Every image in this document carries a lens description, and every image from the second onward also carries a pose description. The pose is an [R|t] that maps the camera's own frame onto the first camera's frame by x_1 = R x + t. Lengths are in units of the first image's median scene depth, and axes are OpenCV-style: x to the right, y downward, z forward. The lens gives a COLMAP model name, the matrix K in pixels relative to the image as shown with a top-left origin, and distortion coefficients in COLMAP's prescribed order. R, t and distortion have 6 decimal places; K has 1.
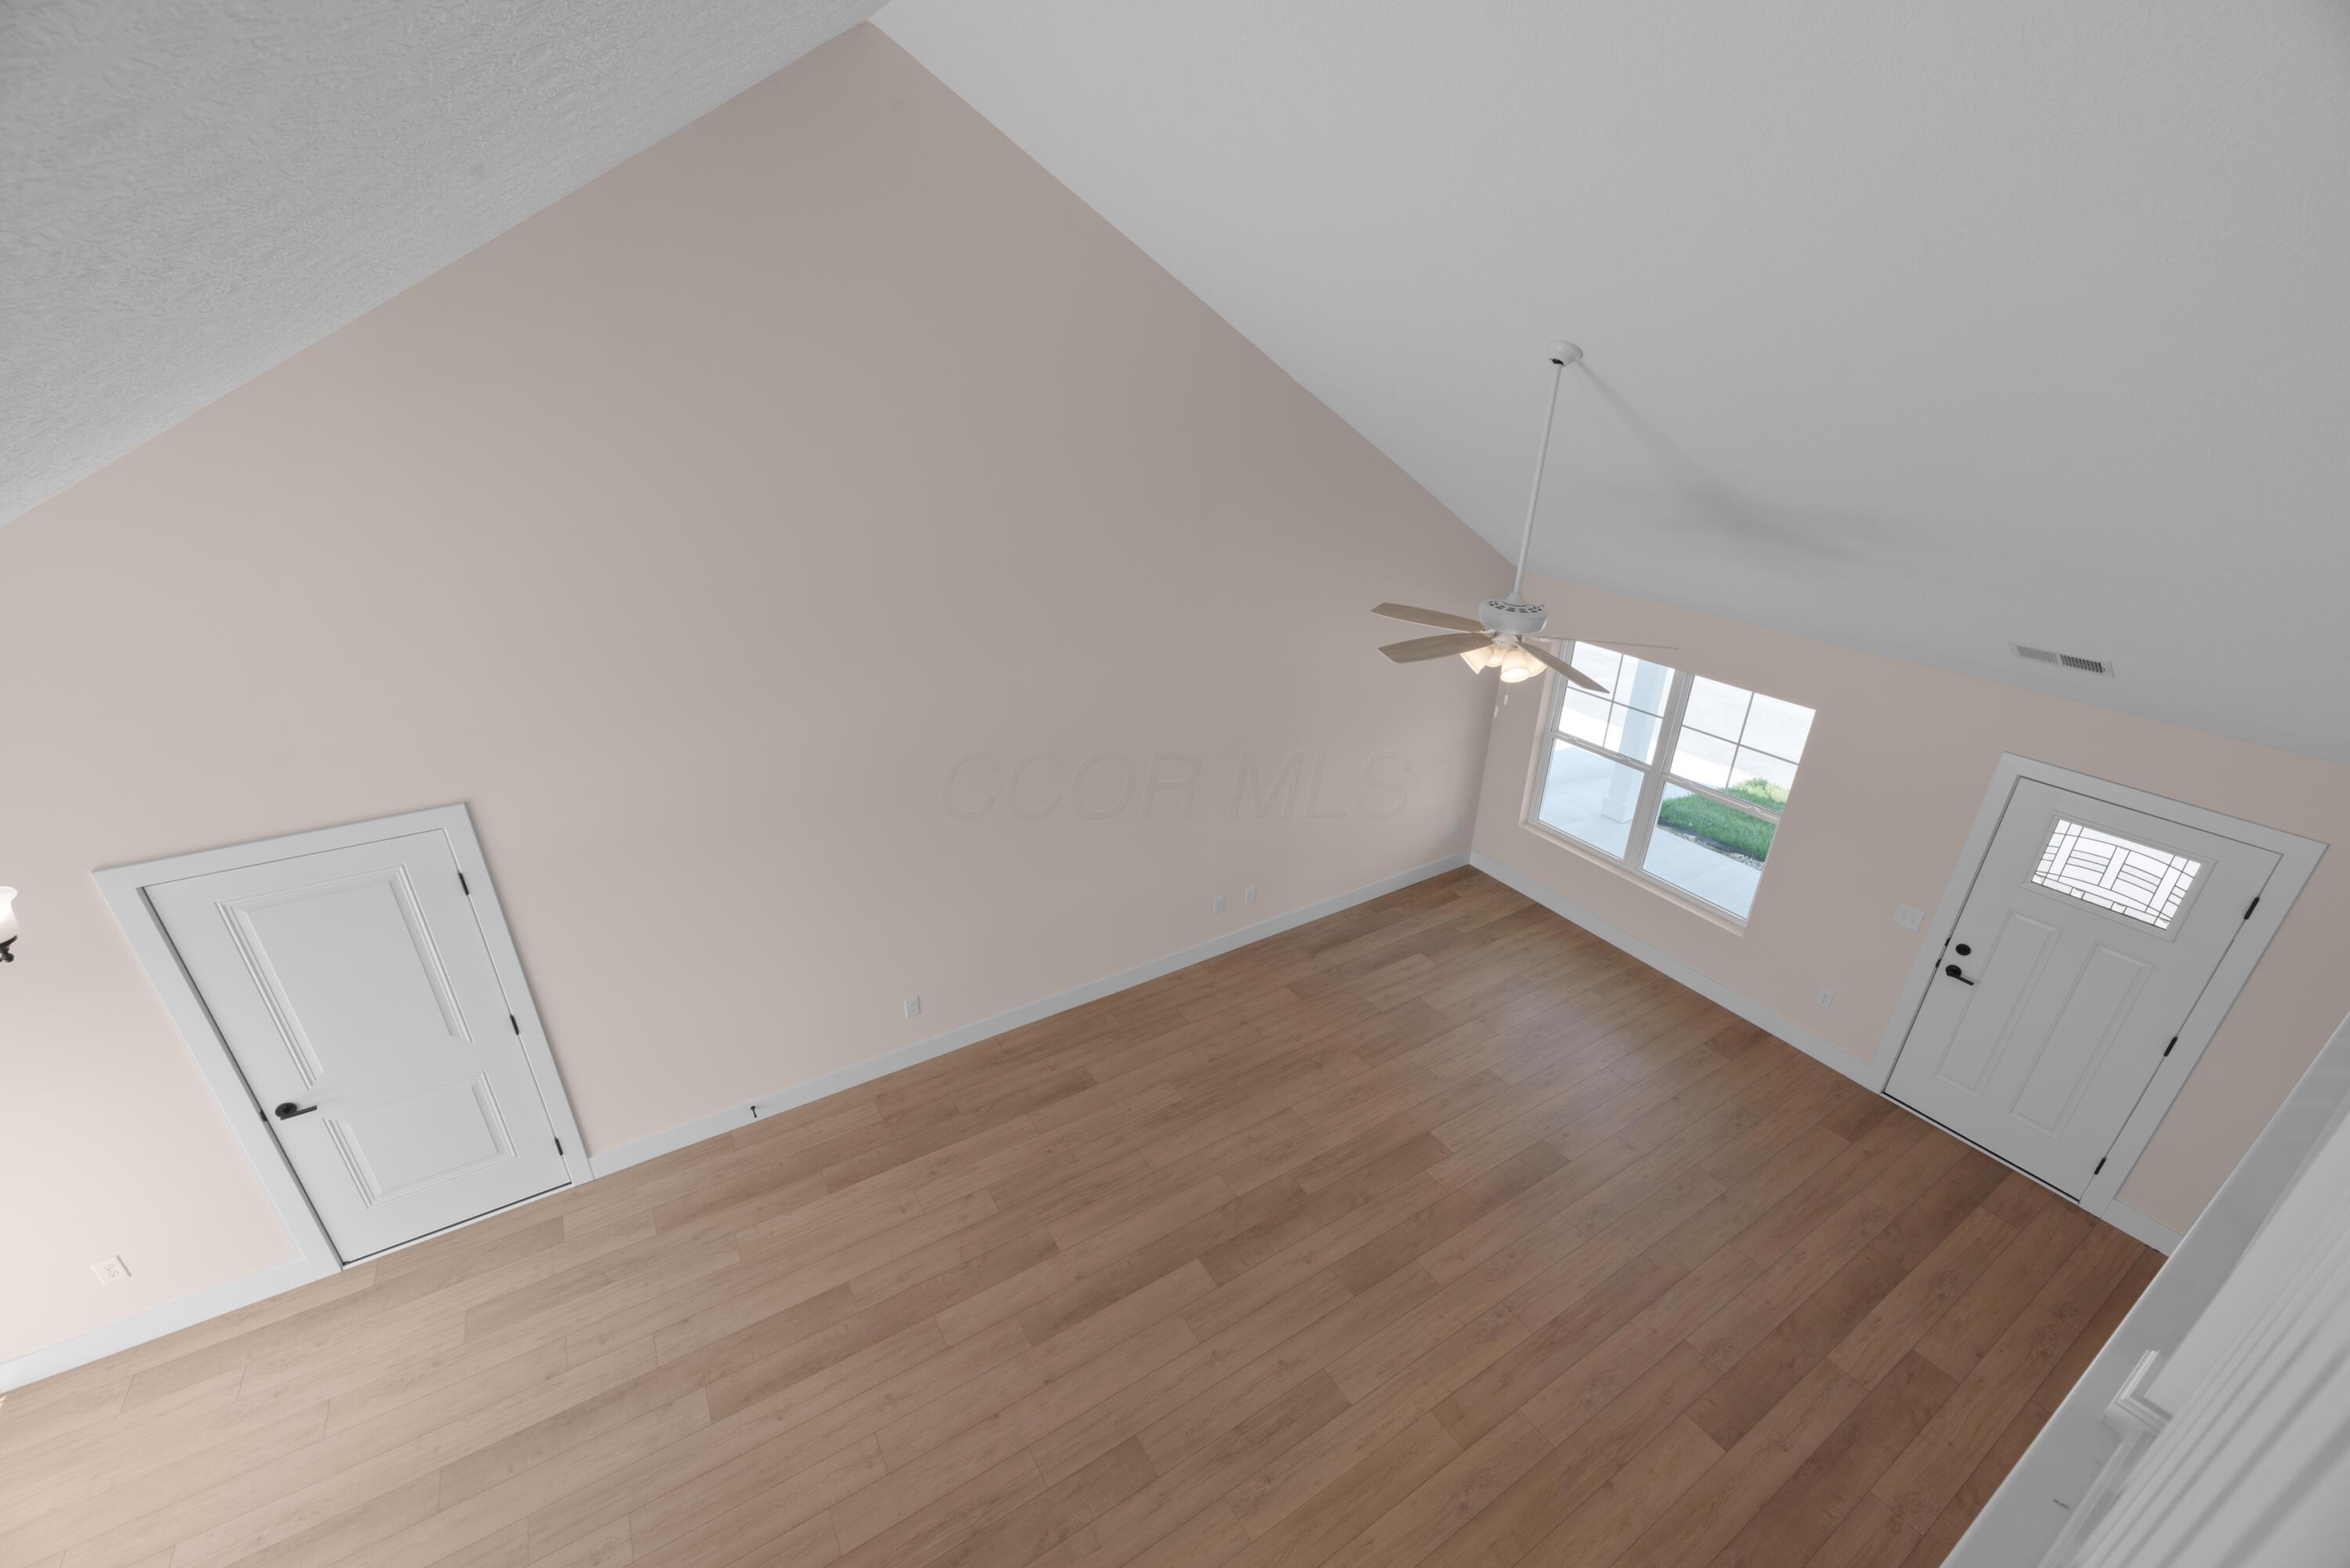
lens RADIAL K [[945.1, 0, 1178.3], [0, 945.1, 791.7], [0, 0, 1]] dist [-0.002808, 0.000427]
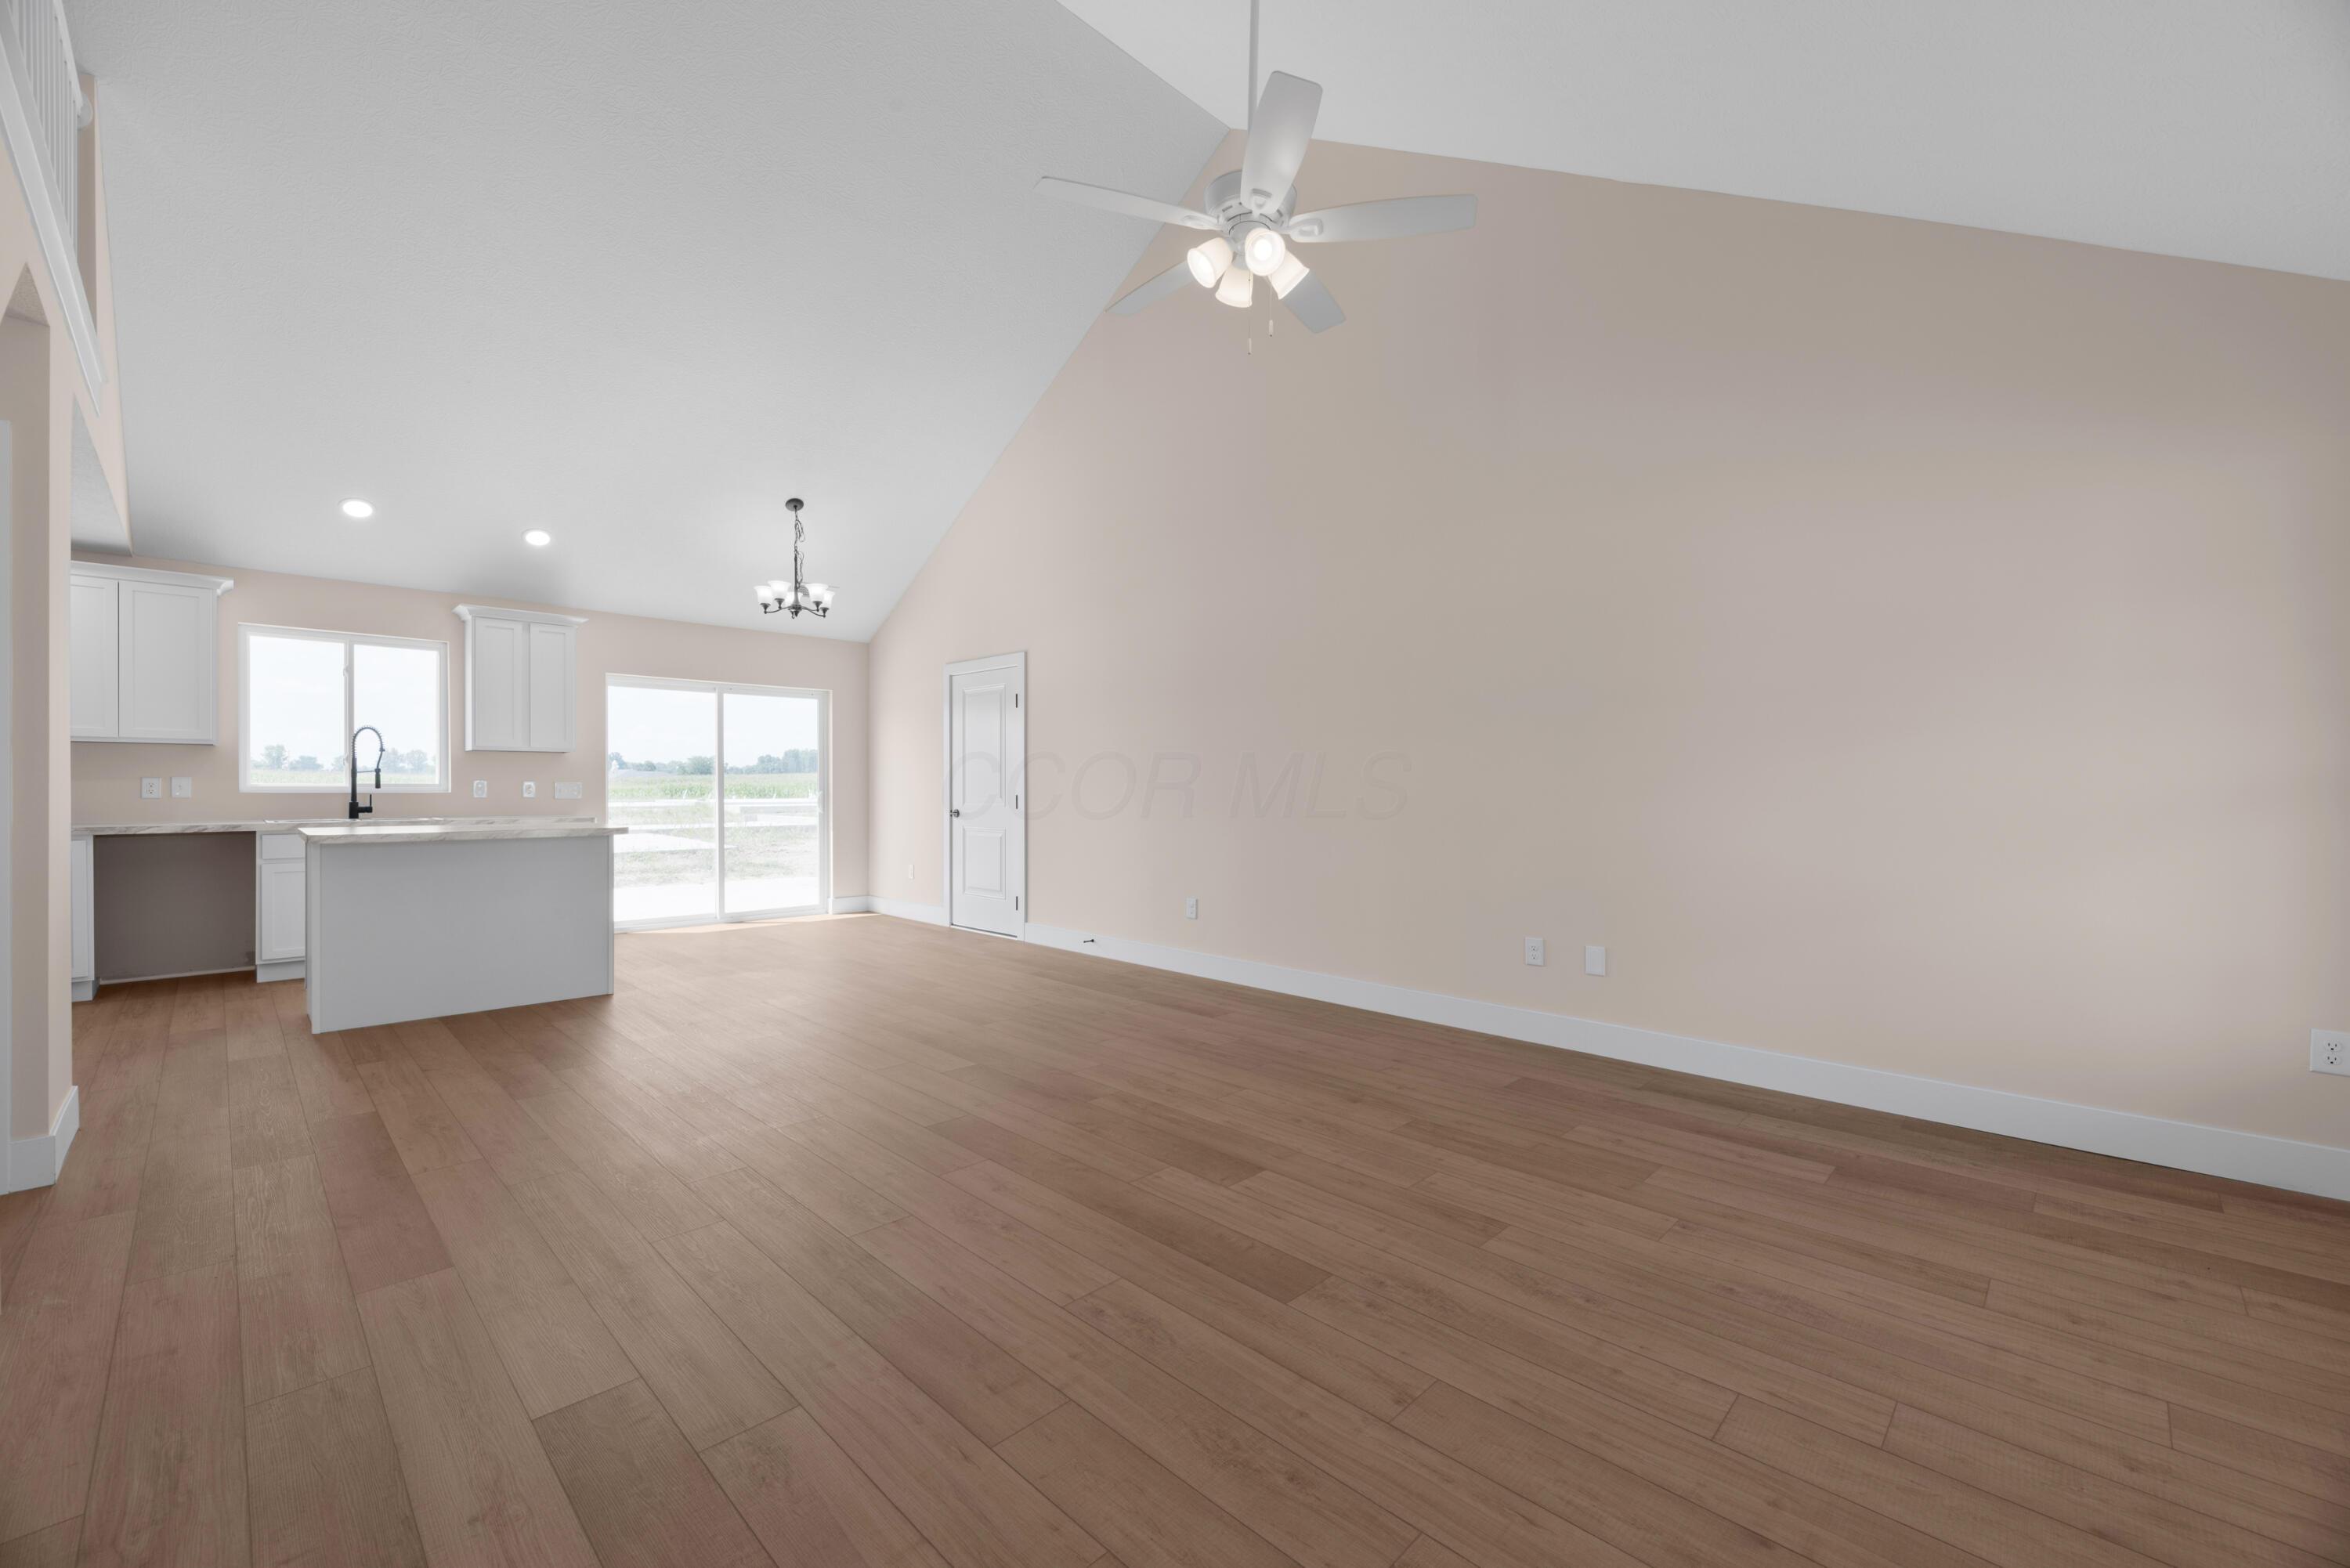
lens RADIAL K [[945.1, 0, 1176.2], [0, 945.1, 789.2], [0, 0, 1]] dist [-0.002808, 0.000427]
pose [[0.233811, -0.012115, -0.972206, 0.920113], [-0.415284, 0.902879, -0.111125, 0.285001], [0.879131, 0.429724, 0.206072, 0.873064]]
